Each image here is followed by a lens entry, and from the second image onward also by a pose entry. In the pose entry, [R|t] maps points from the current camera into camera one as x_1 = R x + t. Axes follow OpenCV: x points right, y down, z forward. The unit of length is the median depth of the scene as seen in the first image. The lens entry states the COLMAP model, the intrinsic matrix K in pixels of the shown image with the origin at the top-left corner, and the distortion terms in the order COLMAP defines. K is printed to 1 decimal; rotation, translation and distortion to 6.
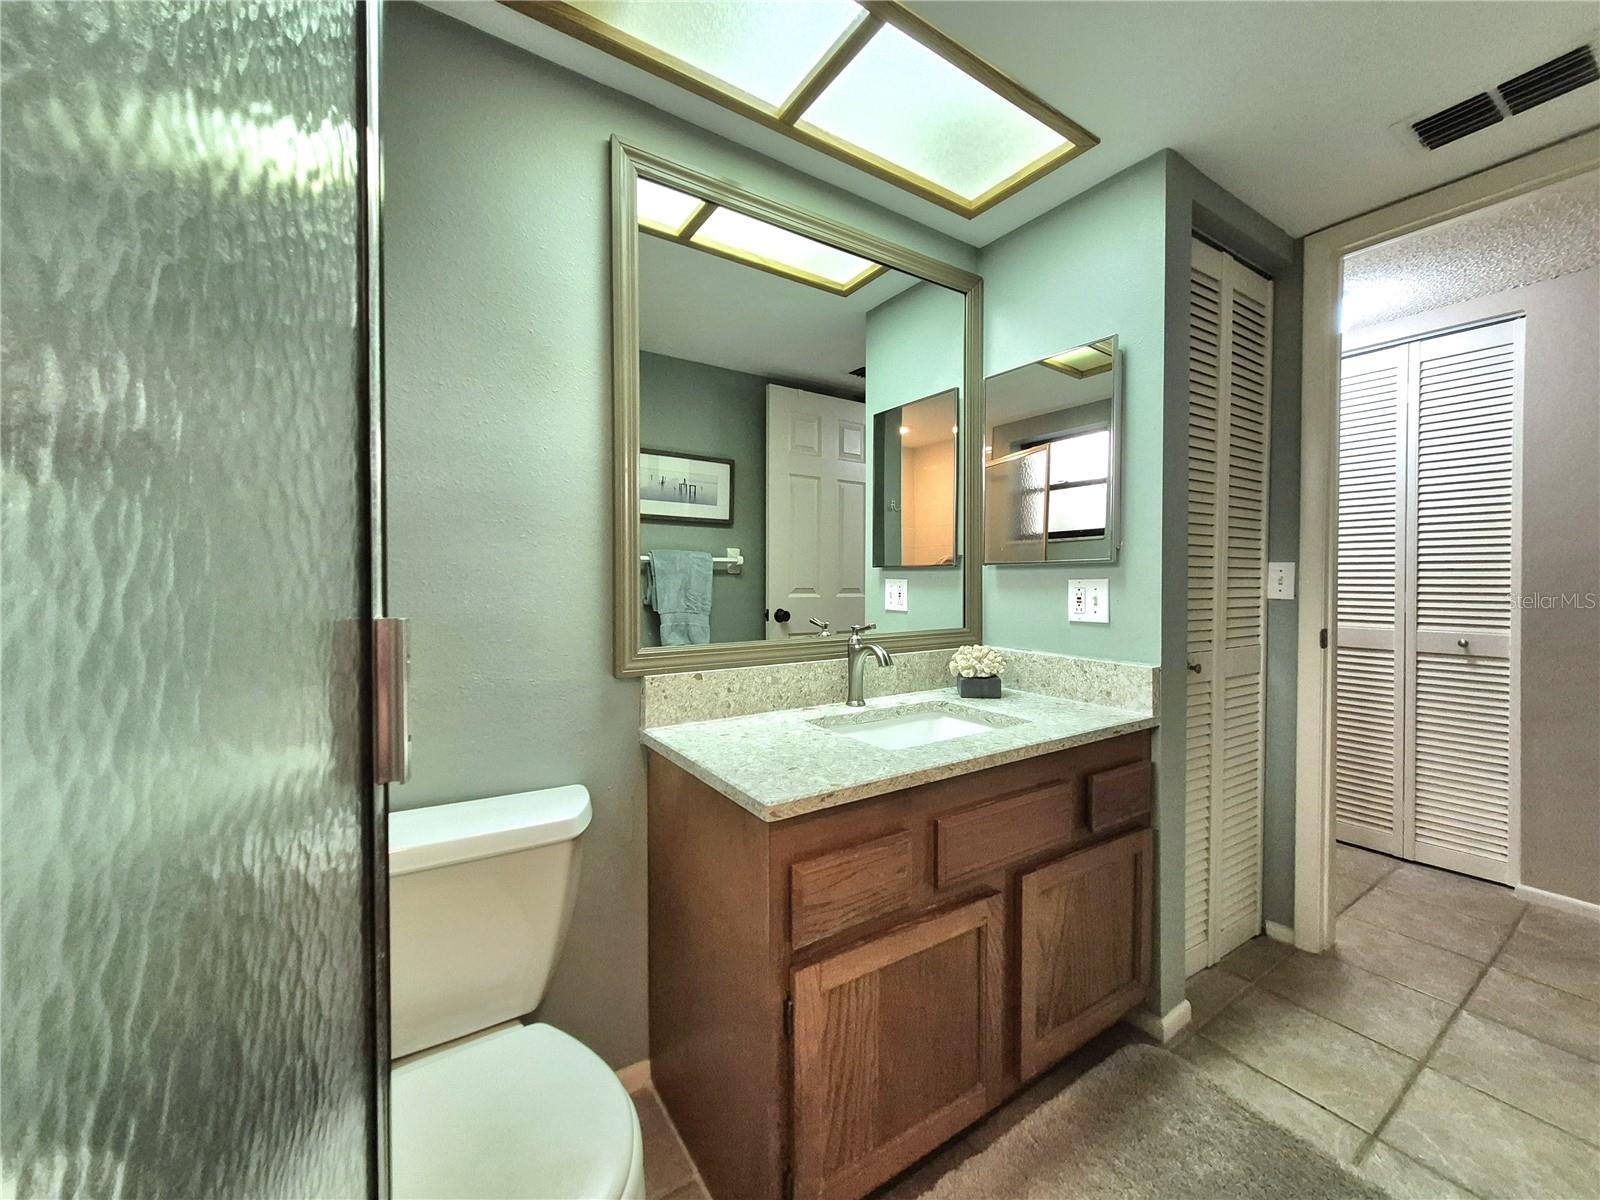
lens RADIAL K [[630.5, 0, 800.7], [0, 630.5, 590.4], [0, 0, 1]] dist [0.007703, -0.001083]
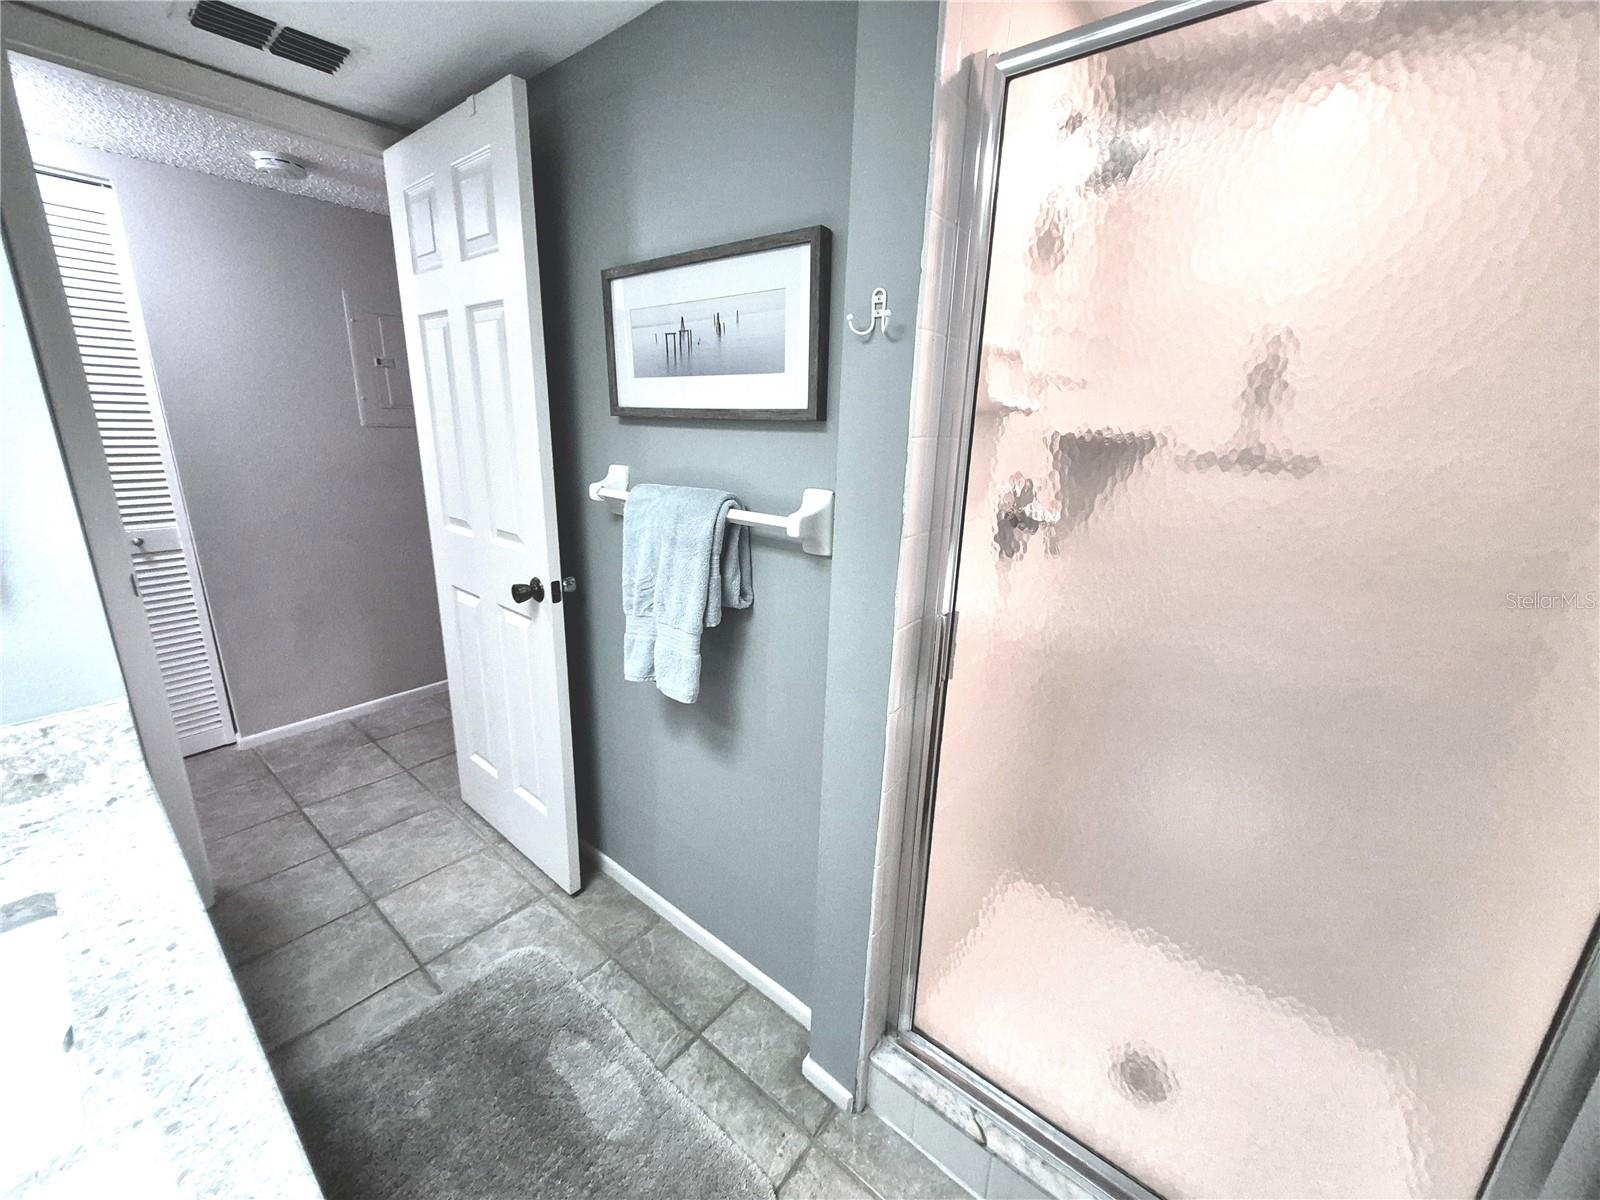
lens RADIAL K [[630.5, 0, 800.7], [0, 630.5, 590.4], [0, 0, 1]] dist [0.007703, -0.001083]
pose [[-0.296836, -0.265914, 0.917158, -0.277994], [-0.015863, 0.961687, 0.273690, -0.218227], [-0.954797, 0.066692, -0.289681, 0.560491]]
